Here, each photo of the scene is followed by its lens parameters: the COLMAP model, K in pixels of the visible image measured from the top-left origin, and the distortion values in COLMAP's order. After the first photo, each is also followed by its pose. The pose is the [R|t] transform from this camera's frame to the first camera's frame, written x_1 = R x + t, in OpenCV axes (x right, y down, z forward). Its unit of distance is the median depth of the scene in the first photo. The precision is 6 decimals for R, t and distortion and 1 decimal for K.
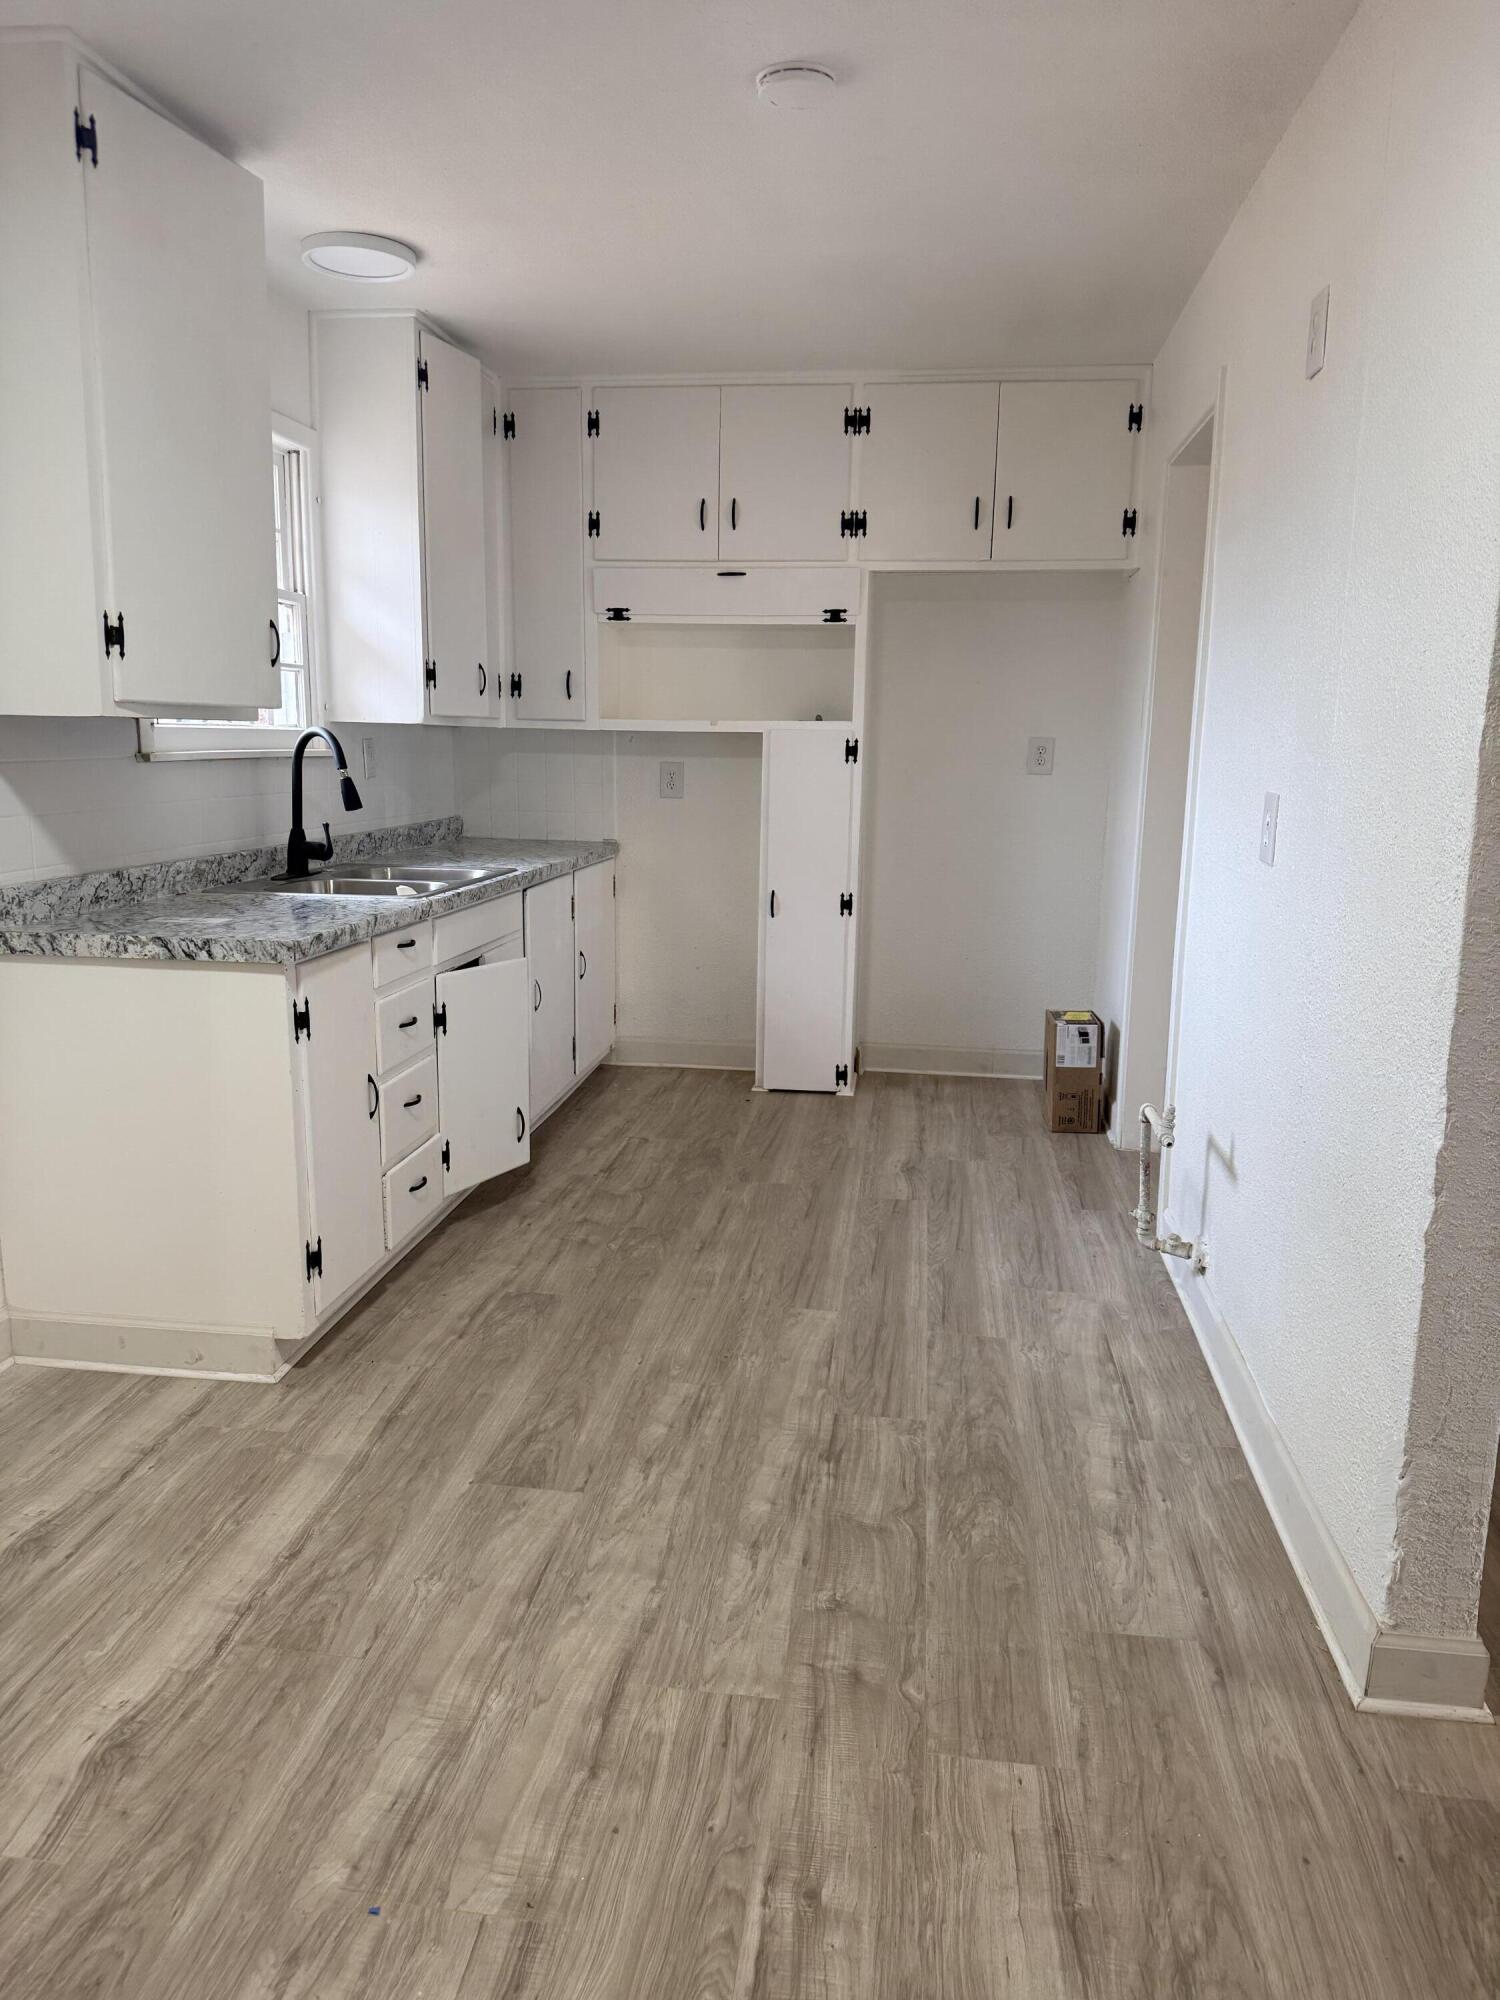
lens RADIAL K [[1399.2, 0, 750.0], [0, 1399.2, 1000.0], [0, 0, 1]] dist [0.143114, -0.221643]
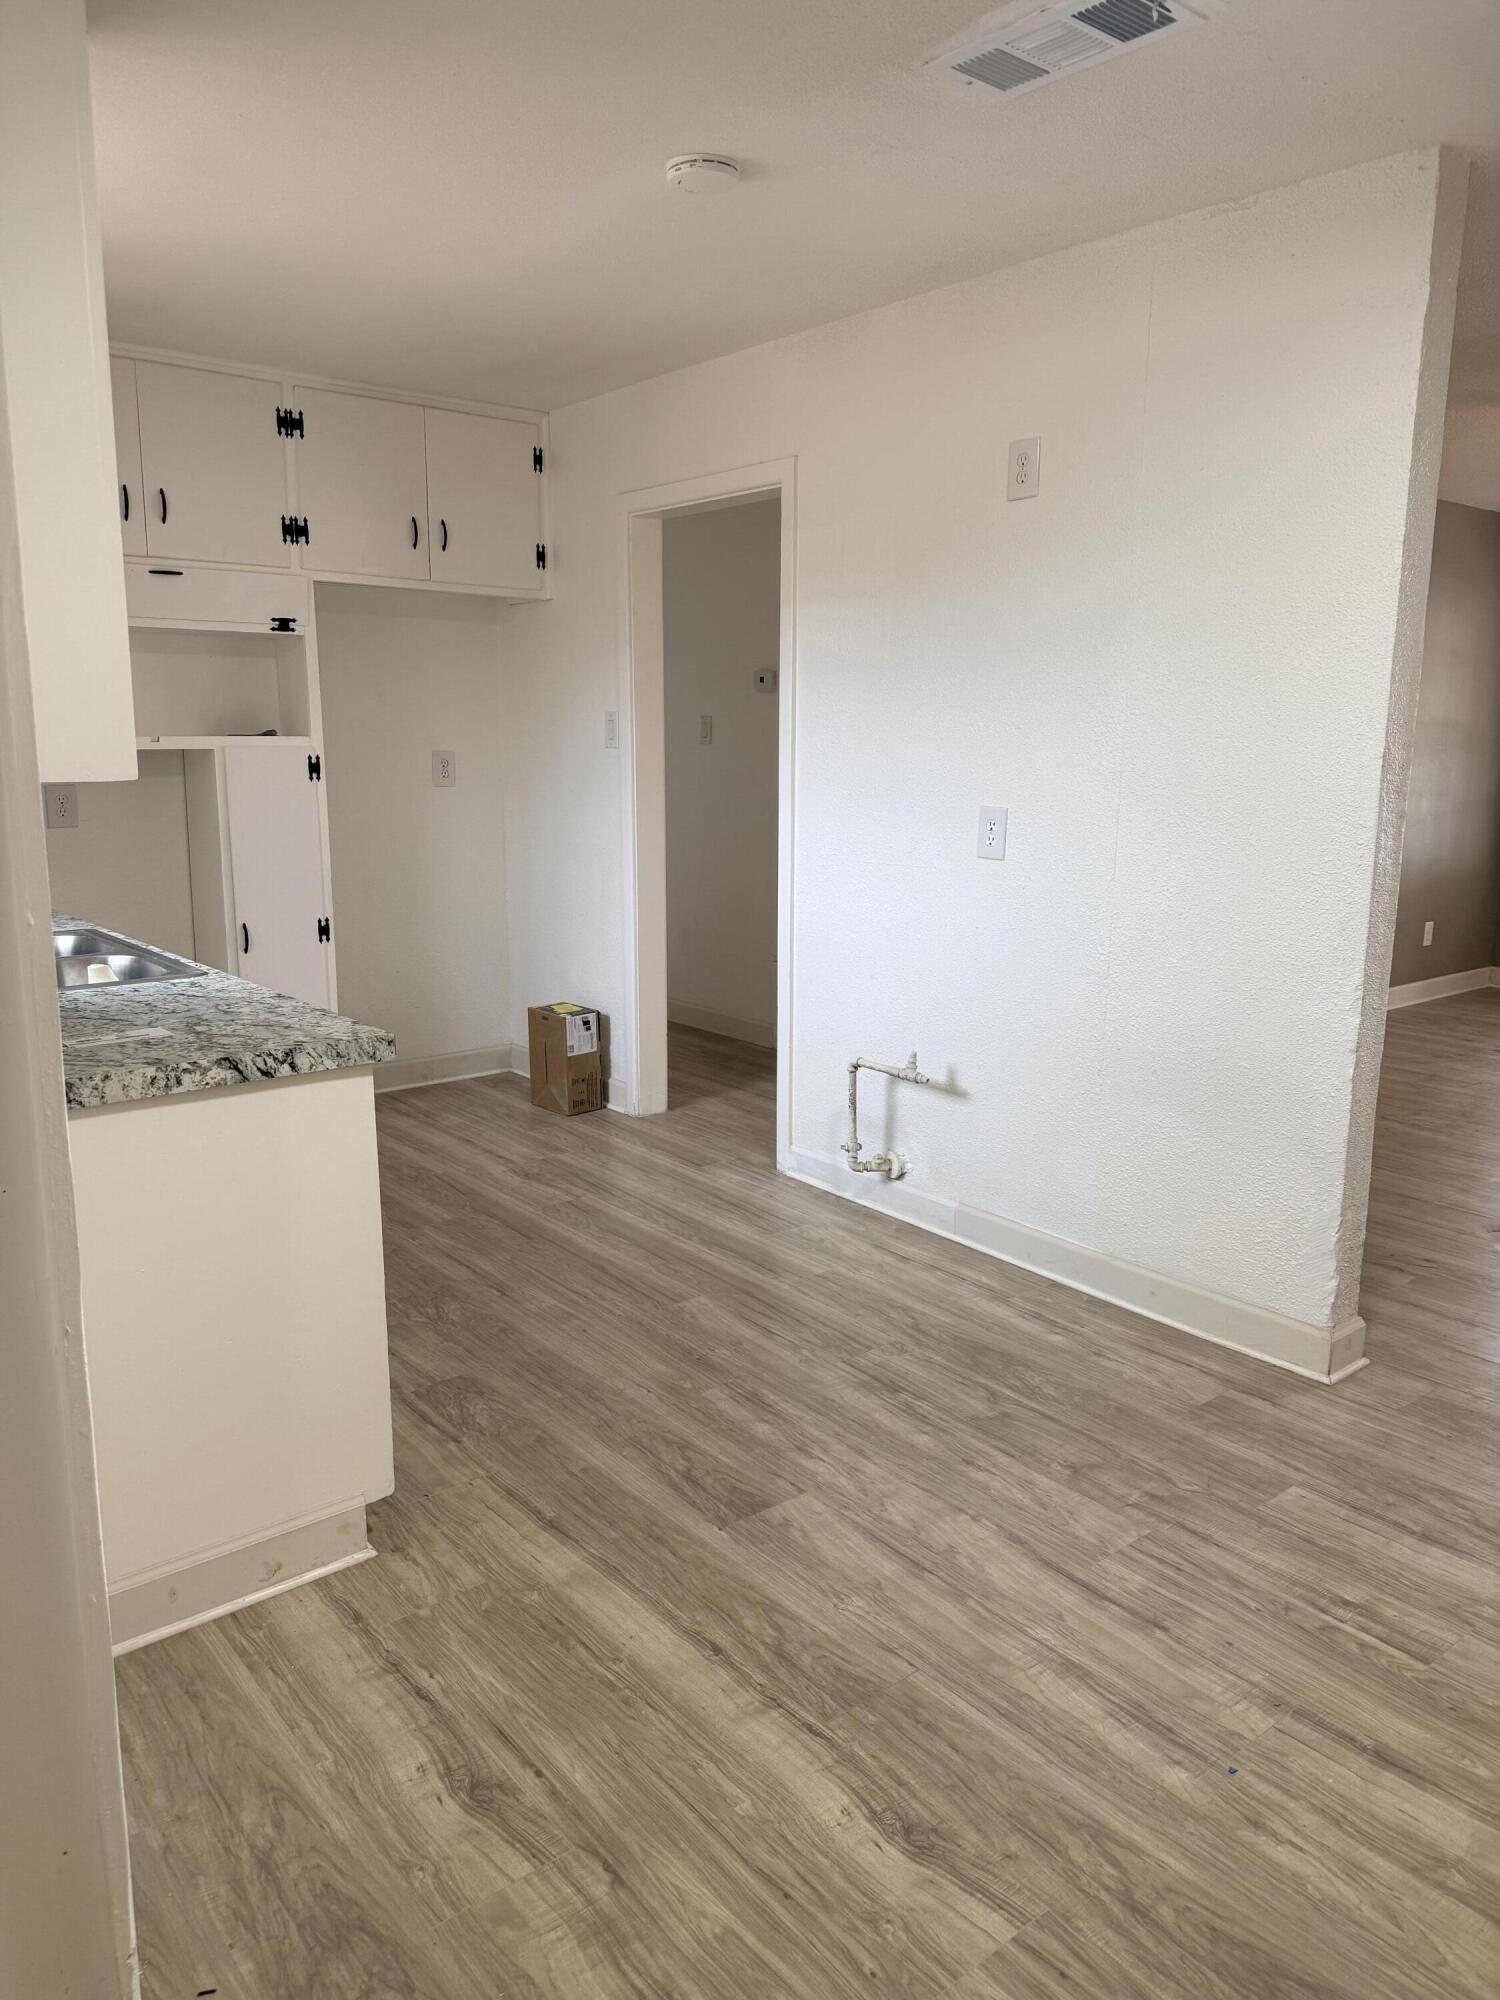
lens RADIAL K [[1394.1, 0, 752.8], [0, 1394.1, 992.3], [0, 0, 1]] dist [0.177420, -0.302694]
pose [[0.679832, -0.144034, 0.719084, -0.782987], [0.138752, 0.988076, 0.066735, -0.092540], [-0.720122, 0.054406, 0.691711, 0.246272]]
